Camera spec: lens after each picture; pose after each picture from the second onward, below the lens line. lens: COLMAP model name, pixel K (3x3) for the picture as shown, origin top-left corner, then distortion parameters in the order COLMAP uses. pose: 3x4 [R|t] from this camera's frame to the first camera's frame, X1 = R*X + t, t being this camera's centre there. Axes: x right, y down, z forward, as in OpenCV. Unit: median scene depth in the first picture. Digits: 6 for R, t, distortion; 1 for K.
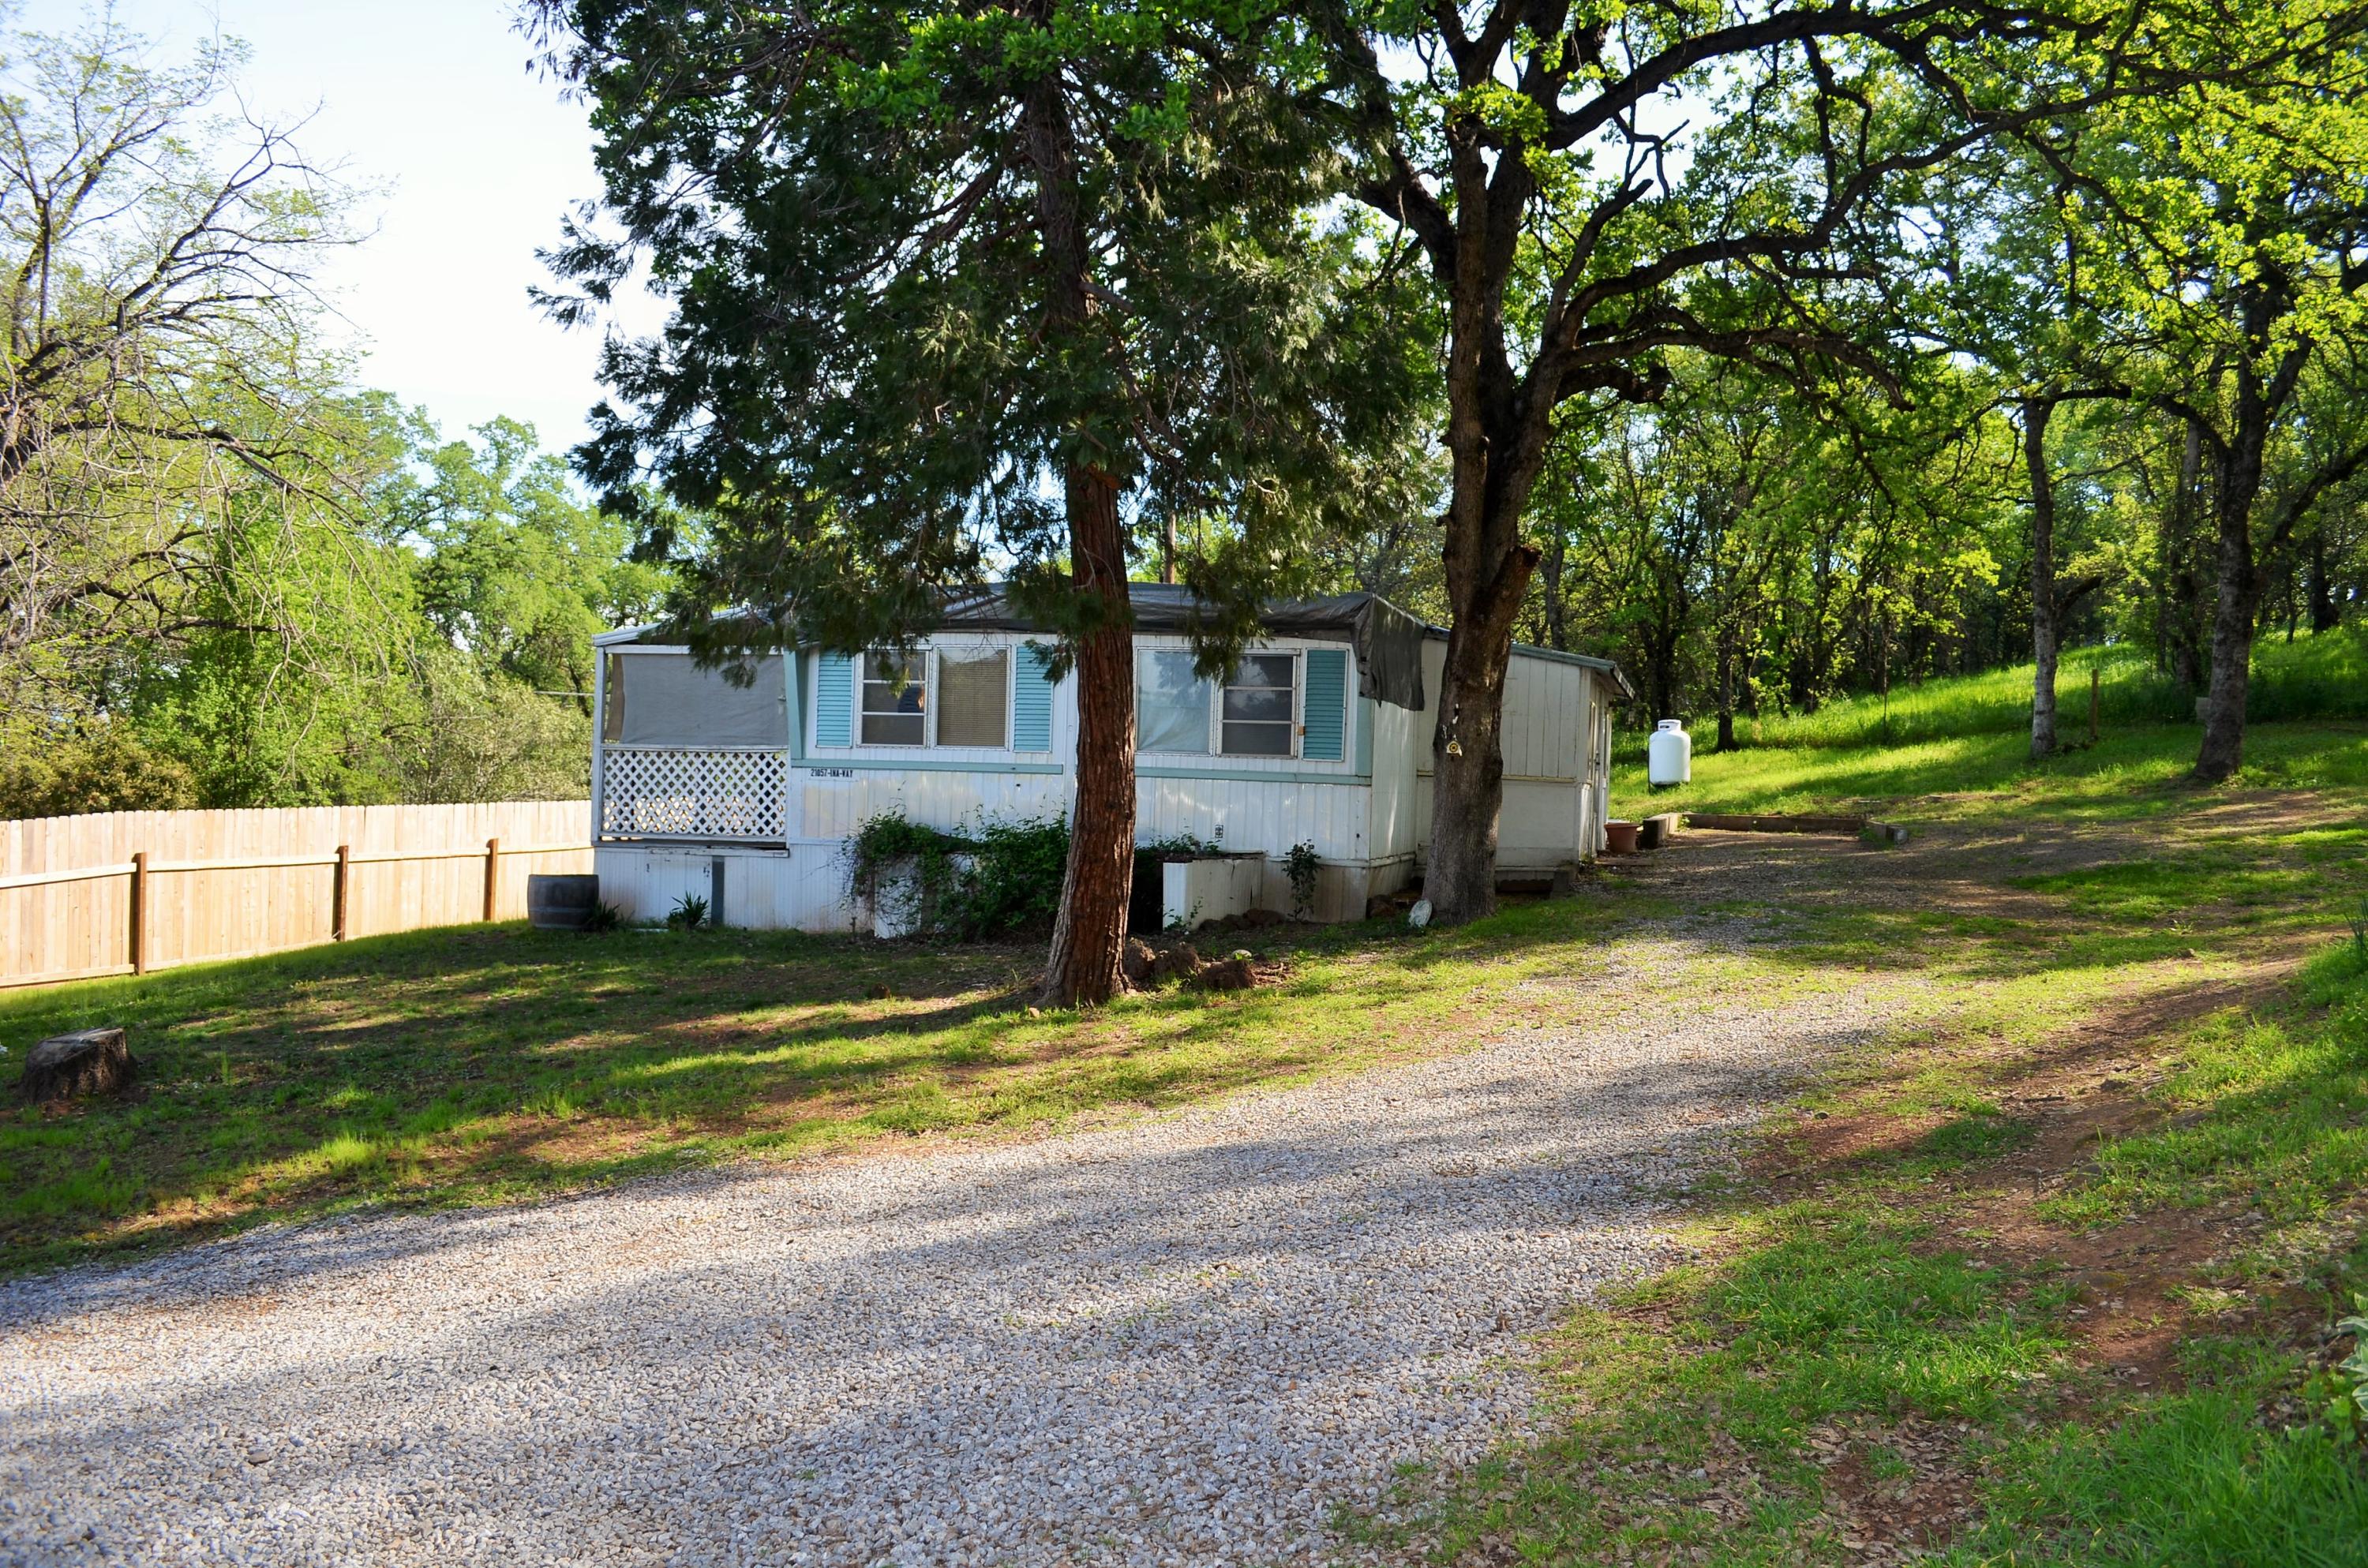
lens RADIAL K [[1846.7, 0, 1184.6], [0, 1846.7, 778.1], [0, 0, 1]] dist [-0.088770, 0.011688]
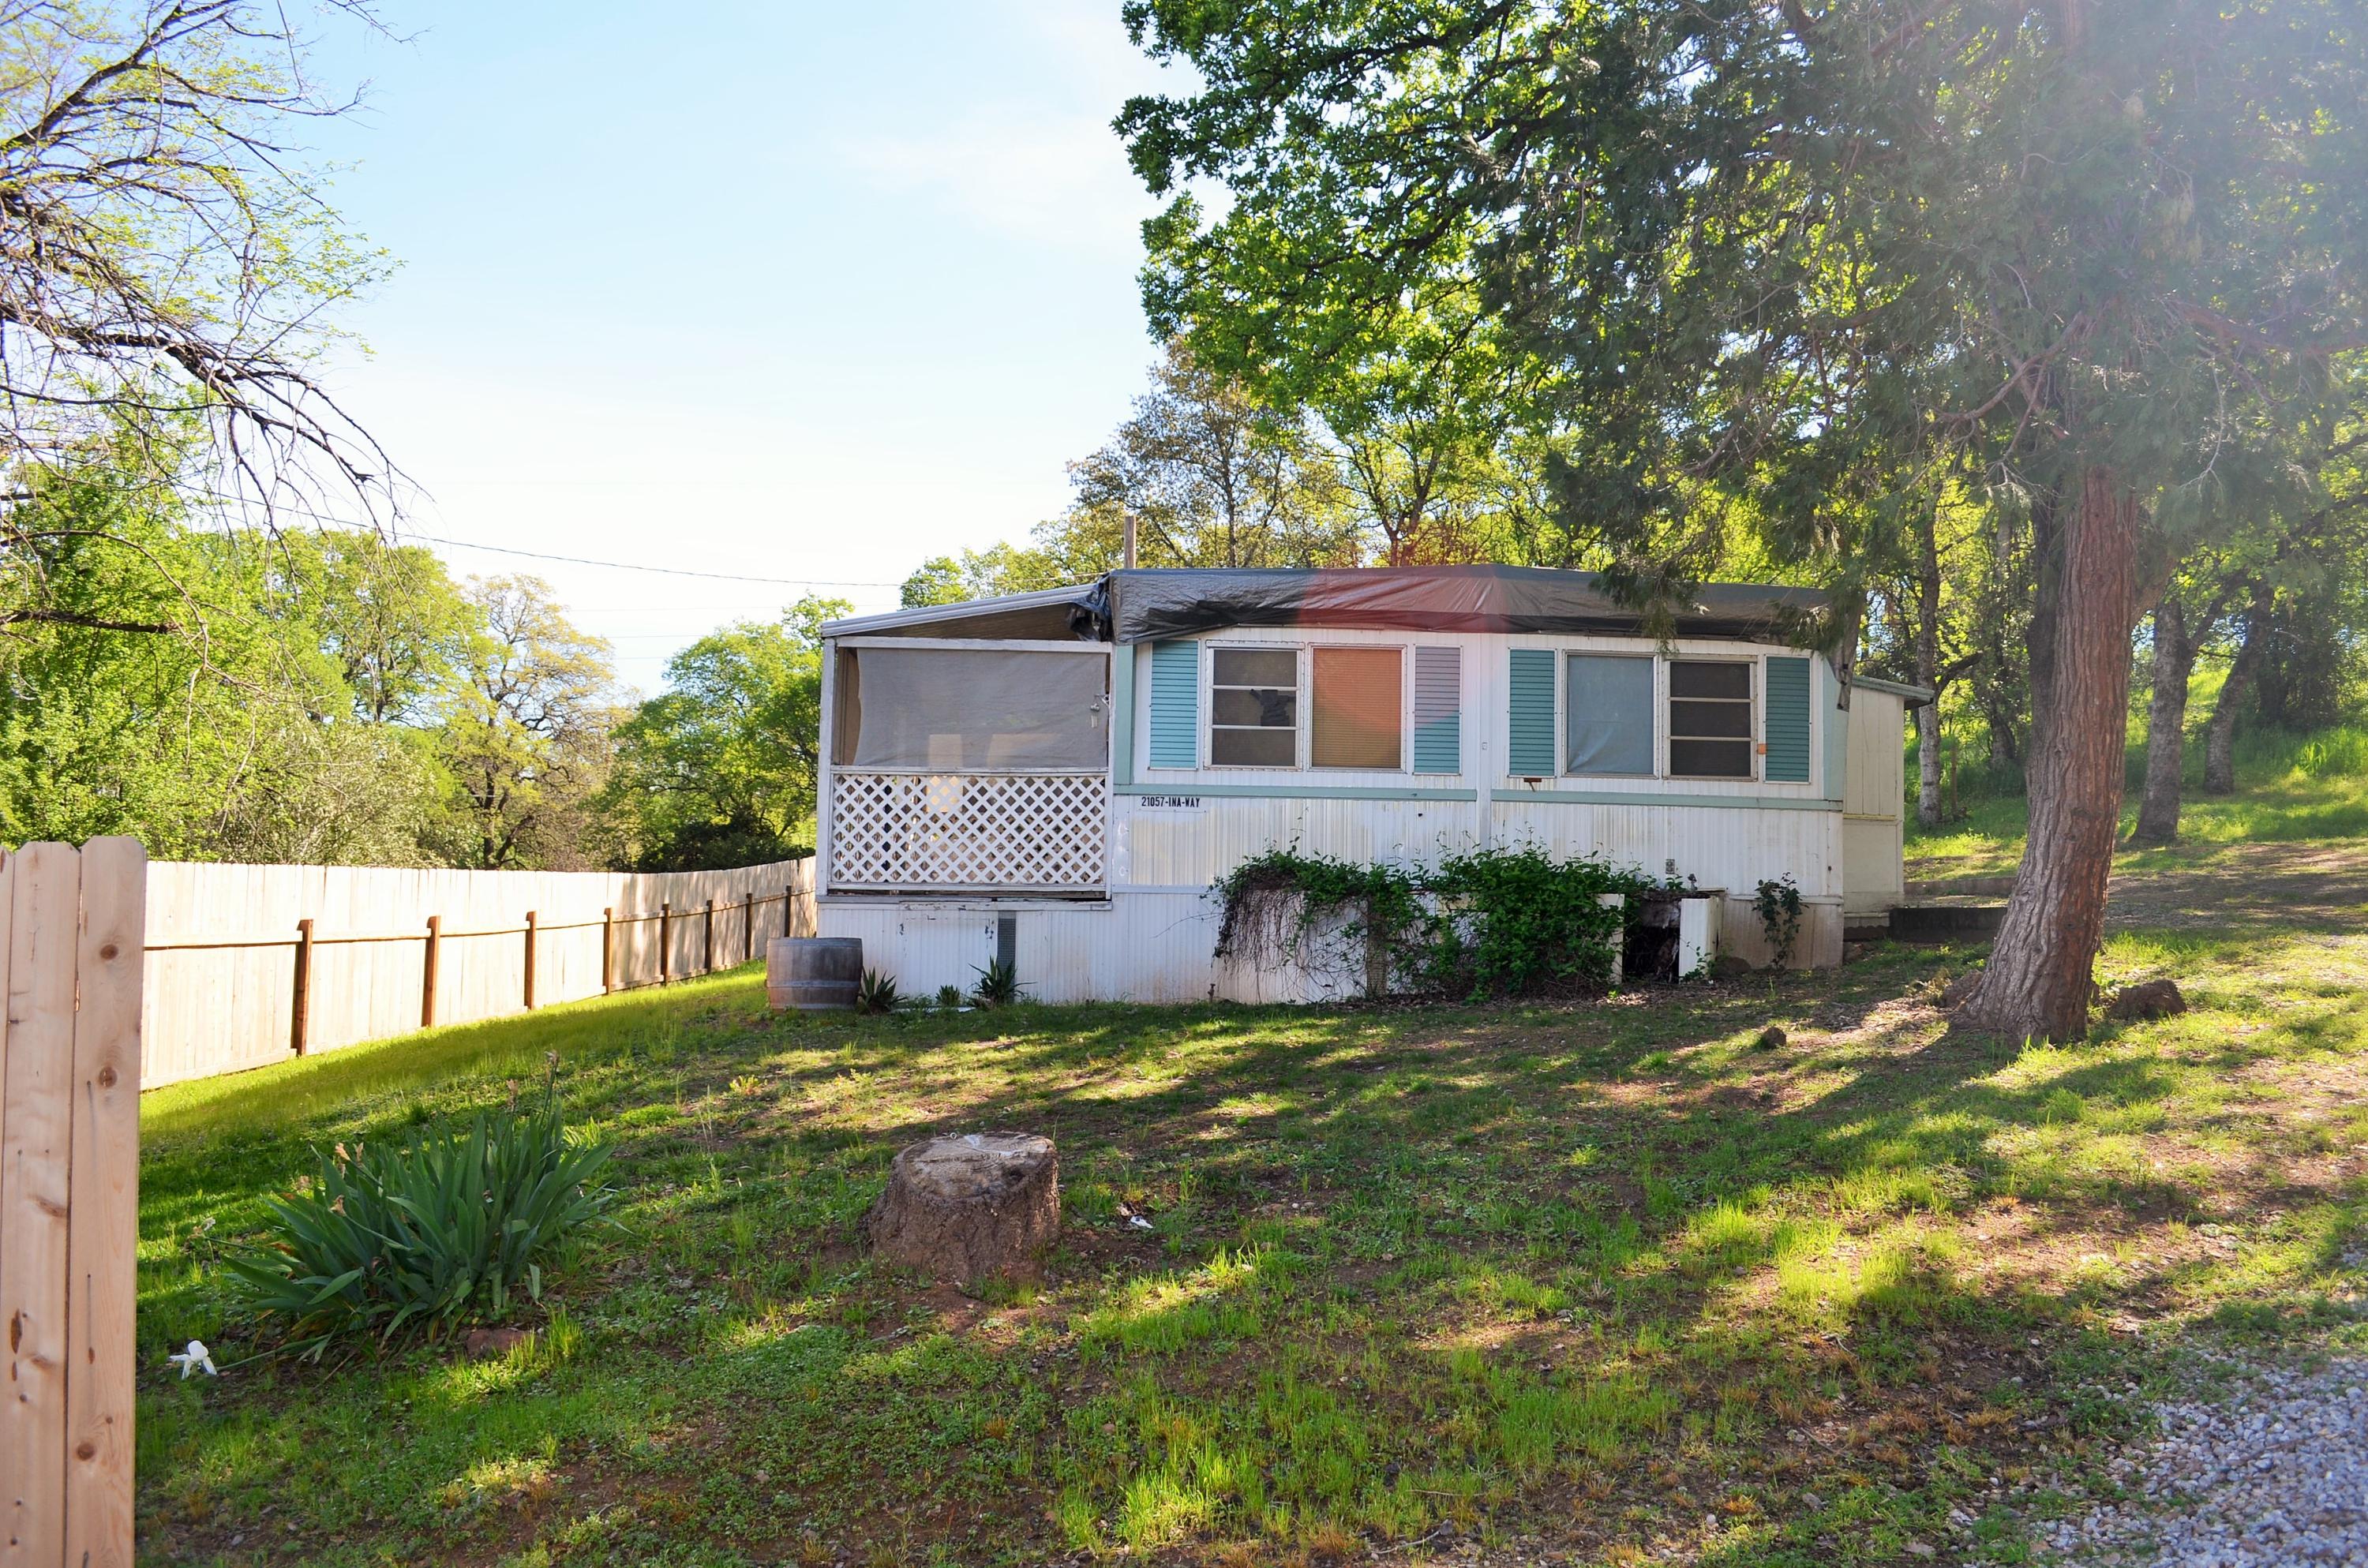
lens RADIAL K [[1846.7, 0, 1206.2], [0, 1846.7, 788.6], [0, 0, 1]] dist [-0.088770, 0.011688]
pose [[0.953214, 0.007490, 0.302204, -0.416061], [0.010202, 0.998326, -0.056923, 0.036652], [-0.302125, 0.057343, 0.951542, 0.243369]]
